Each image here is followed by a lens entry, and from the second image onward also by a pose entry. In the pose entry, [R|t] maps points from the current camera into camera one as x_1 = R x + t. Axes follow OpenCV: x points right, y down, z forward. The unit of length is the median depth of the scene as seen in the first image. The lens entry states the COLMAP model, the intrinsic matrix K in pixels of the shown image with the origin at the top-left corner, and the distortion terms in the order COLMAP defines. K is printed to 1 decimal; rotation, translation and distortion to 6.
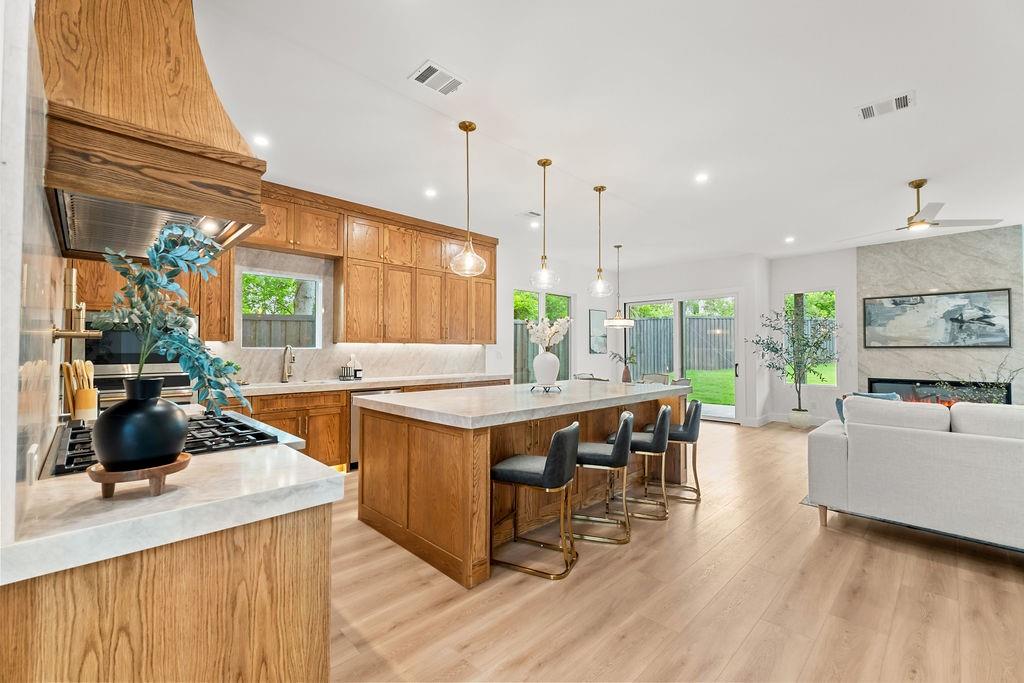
lens RADIAL K [[432.8, 0, 516.5], [0, 432.8, 351.1], [0, 0, 1]] dist [0.000445, 0.000415]
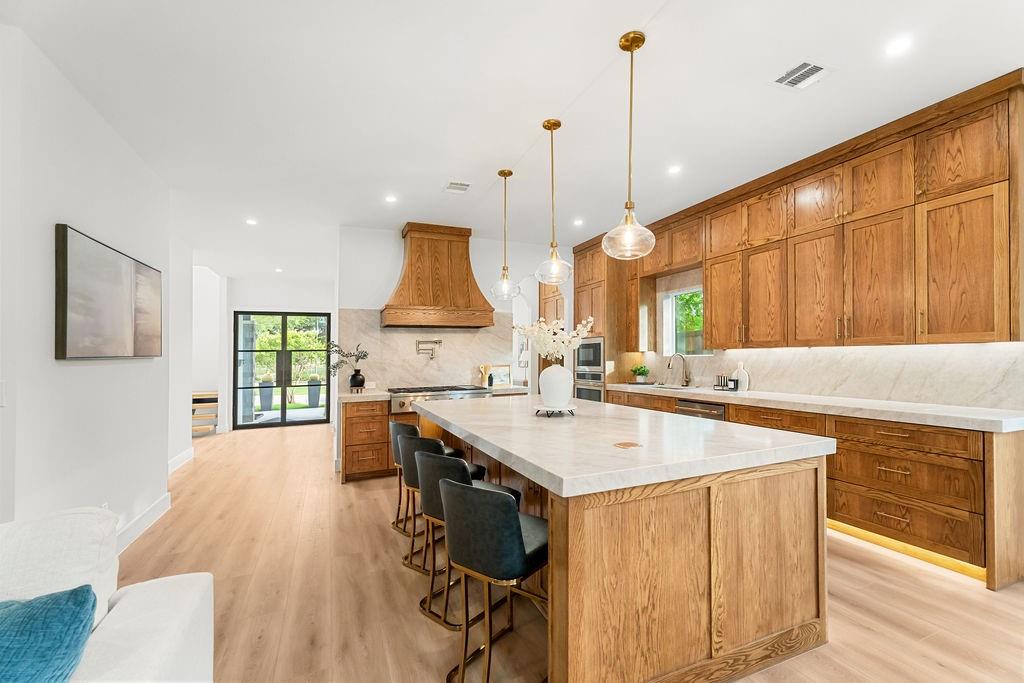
lens RADIAL K [[432.8, 0, 516.5], [0, 432.8, 351.1], [0, 0, 1]] dist [0.000445, 0.000415]
pose [[-0.373513, -0.007518, -0.927595, 0.497747], [0.010139, 0.999874, -0.012187, -0.007071], [0.927570, -0.013957, -0.373390, 0.748666]]
